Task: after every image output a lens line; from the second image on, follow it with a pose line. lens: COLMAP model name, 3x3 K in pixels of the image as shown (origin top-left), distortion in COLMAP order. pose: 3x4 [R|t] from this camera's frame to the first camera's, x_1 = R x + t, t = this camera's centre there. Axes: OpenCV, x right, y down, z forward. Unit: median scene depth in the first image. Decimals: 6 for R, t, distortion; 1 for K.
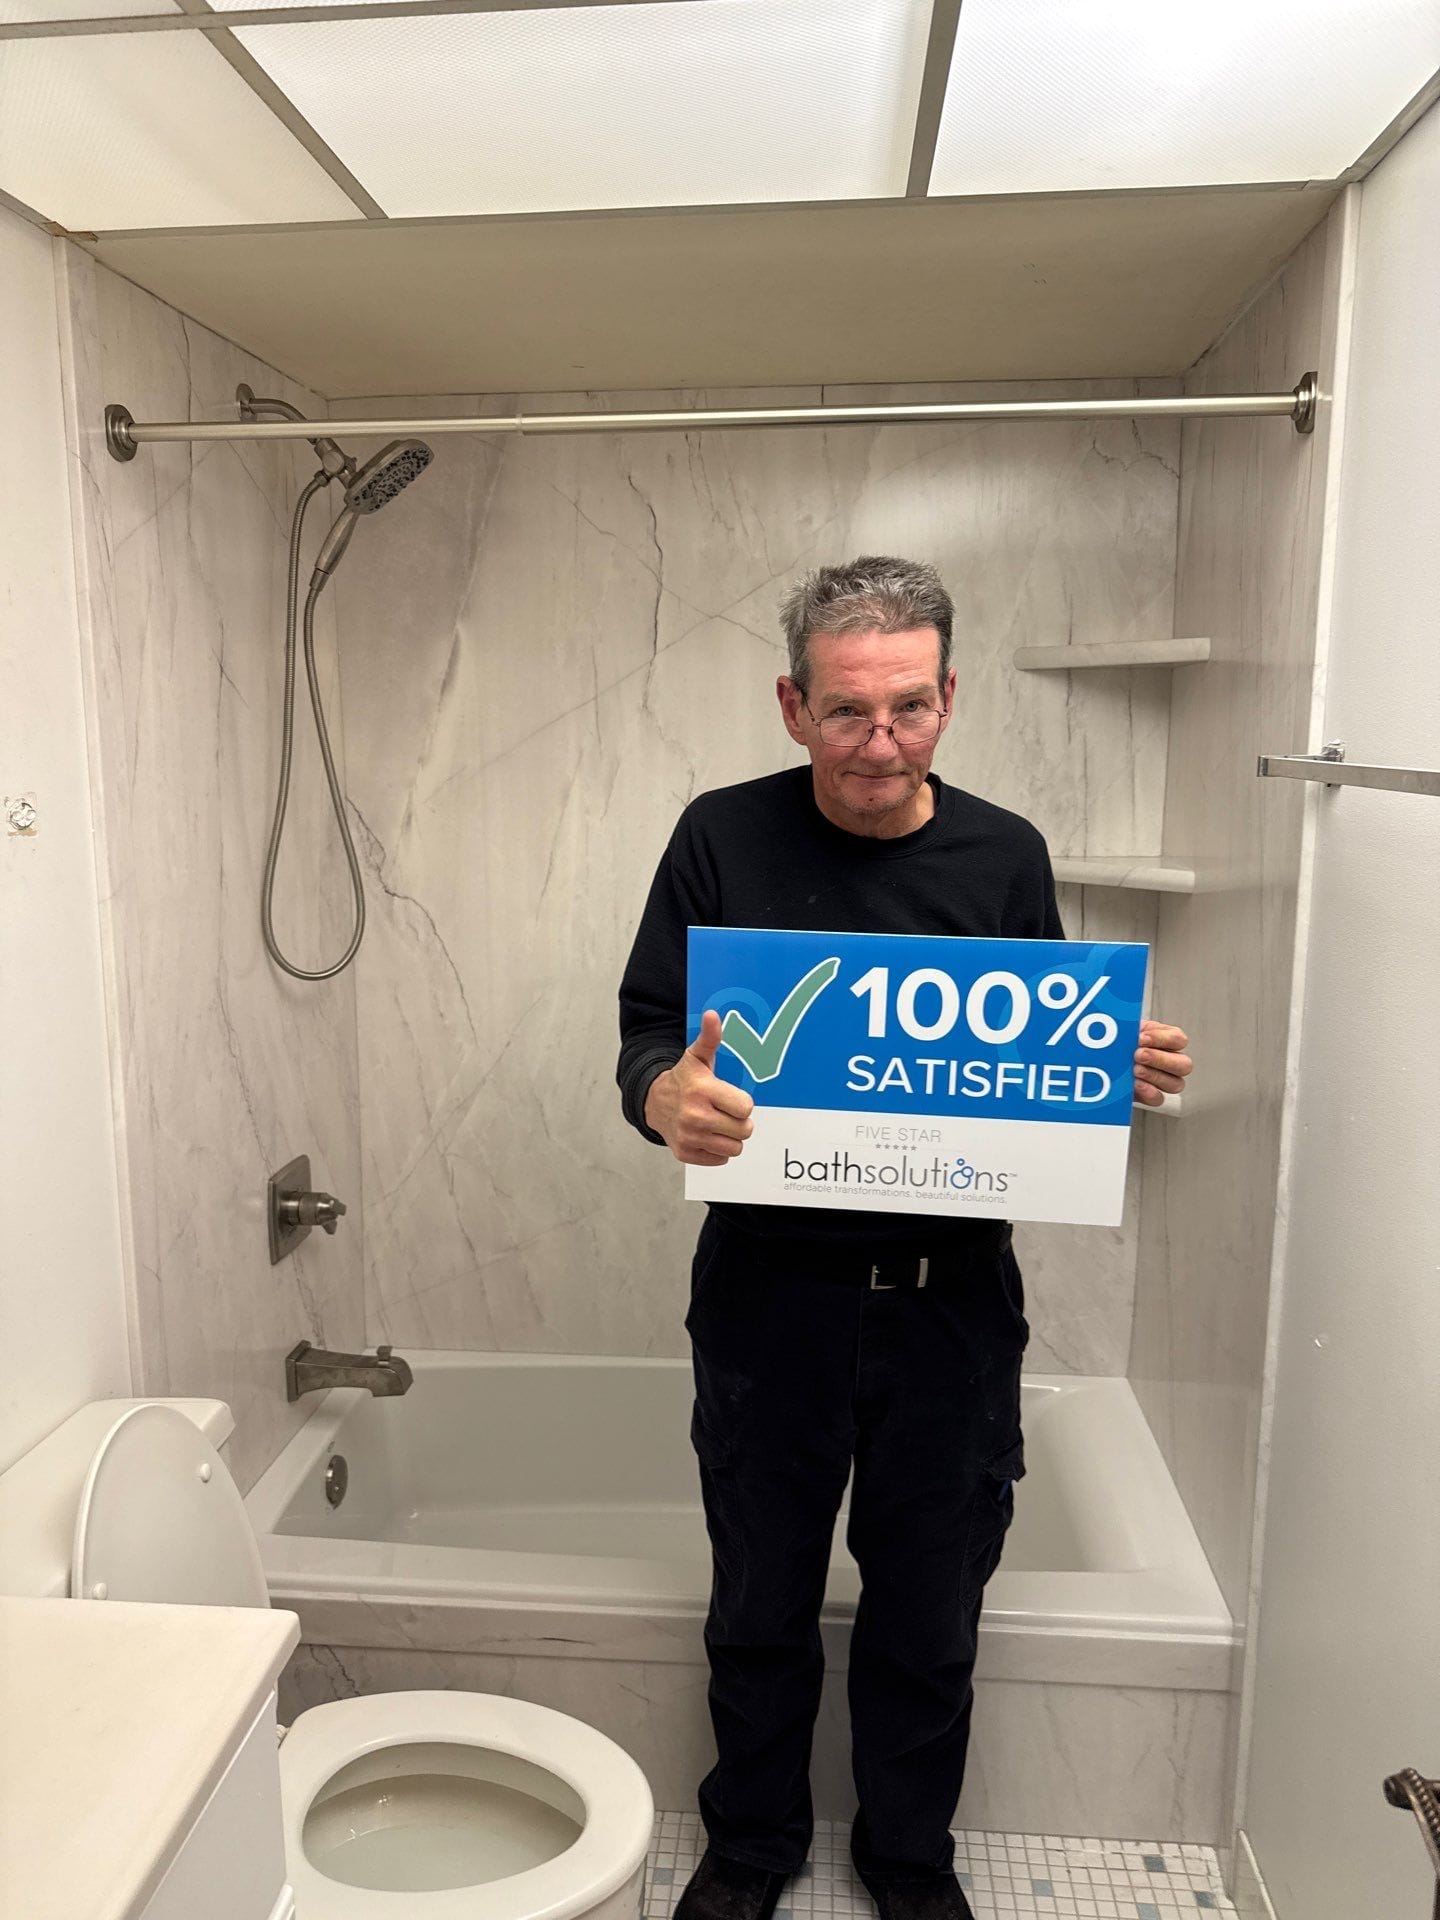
lens RADIAL K [[1386.8, 0, 694.3], [0, 1386.8, 964.3], [0, 0, 1]] dist [0.220526, -0.276957]
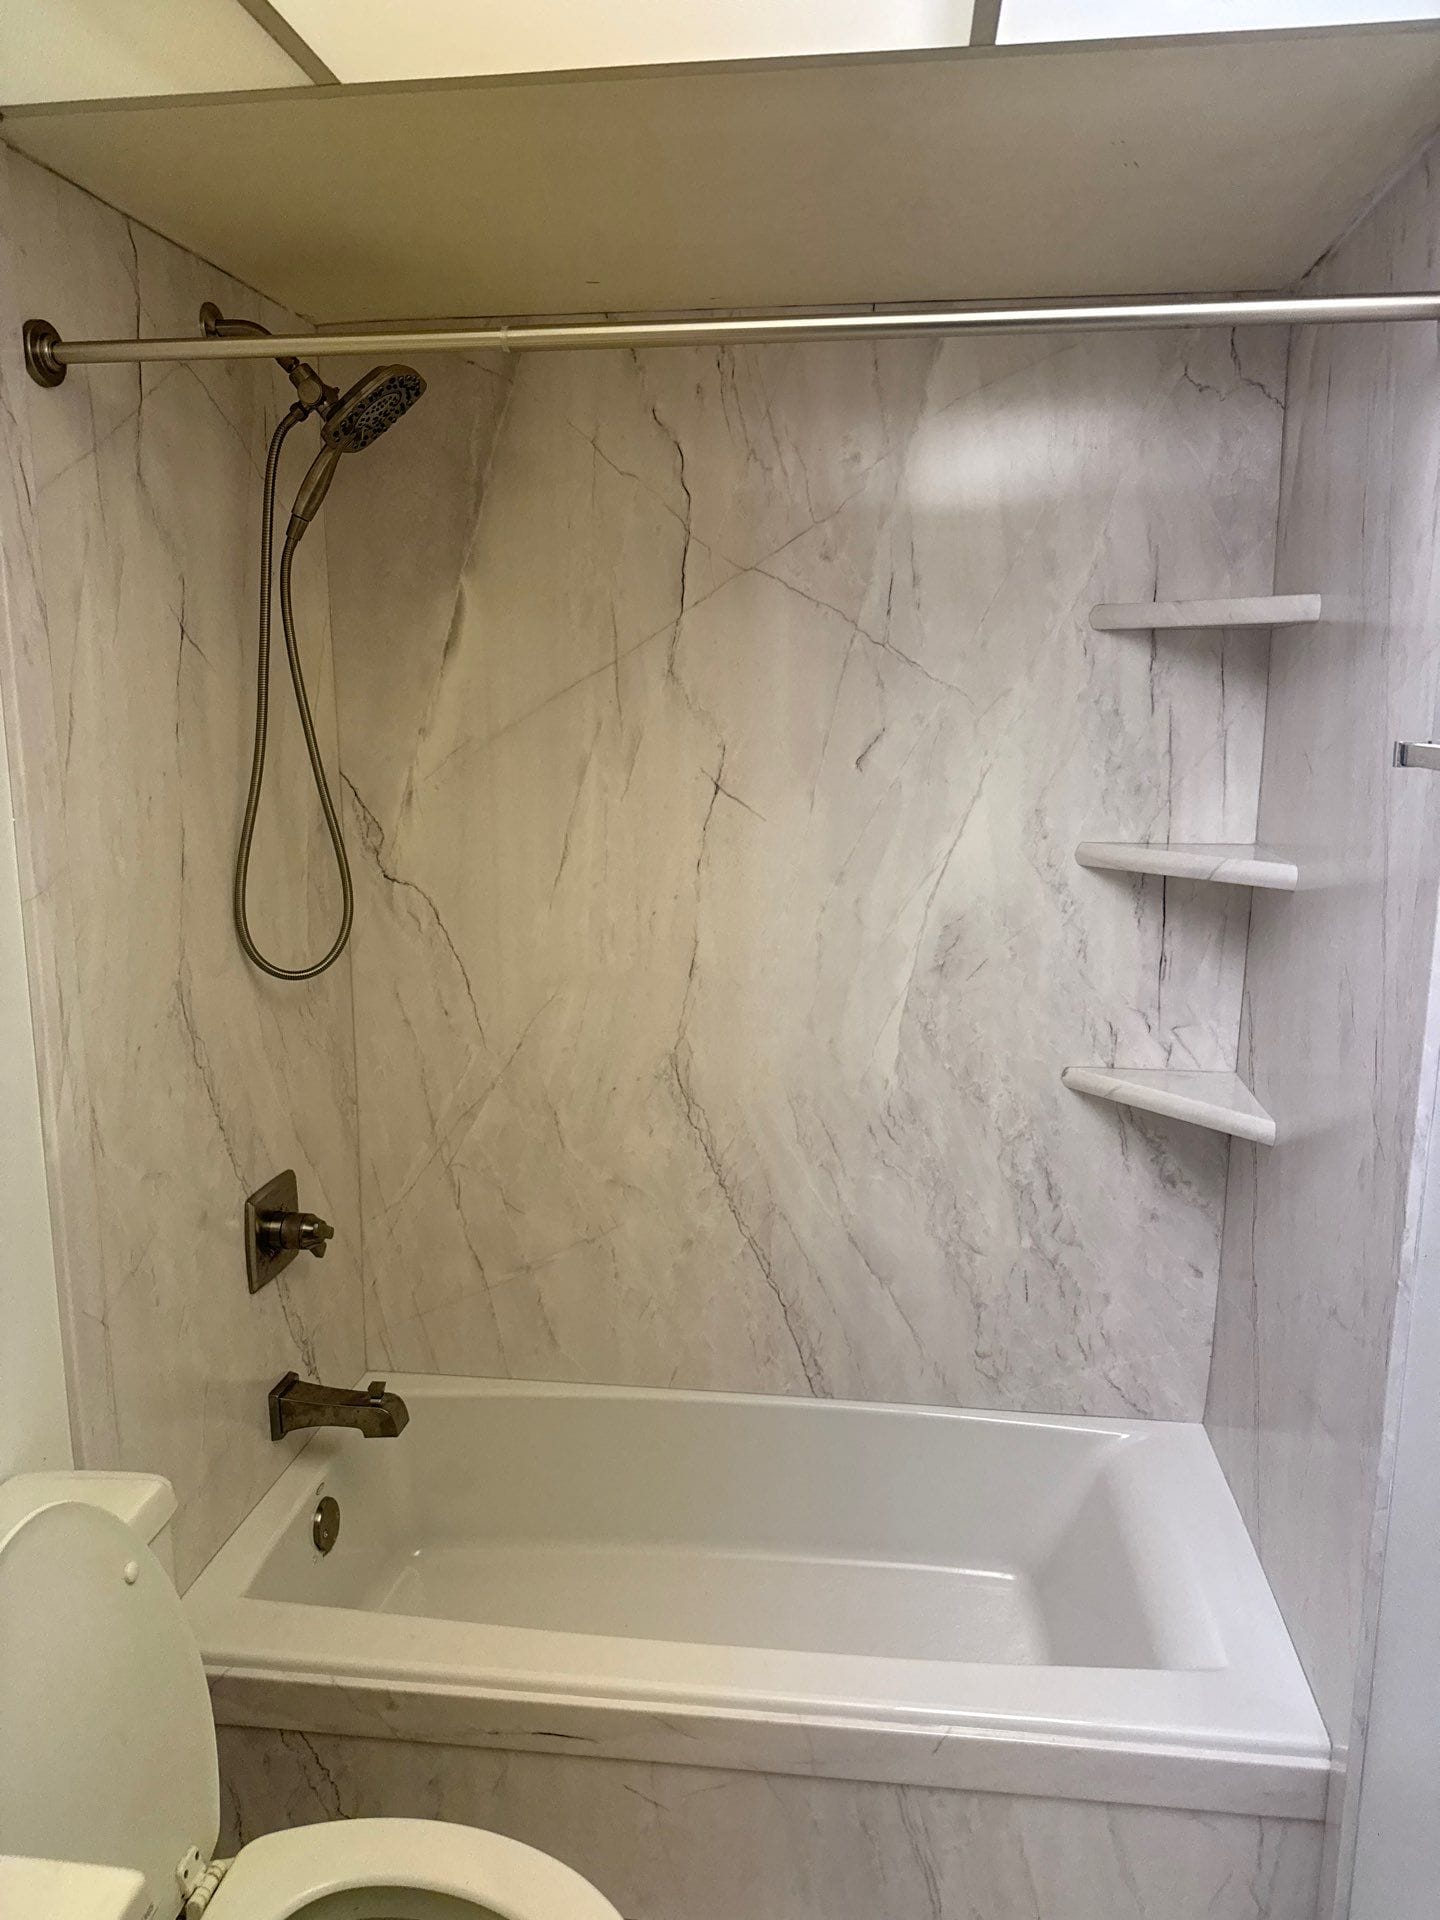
lens RADIAL K [[1397.5, 0, 707.7], [0, 1397.5, 966.7], [0, 0, 1]] dist [0.158358, -0.156003]
pose [[0.999448, 0.008684, -0.032078, 0.019582], [-0.007720, 0.999518, 0.030063, -0.024974], [0.032323, -0.029799, 0.999033, 0.105971]]
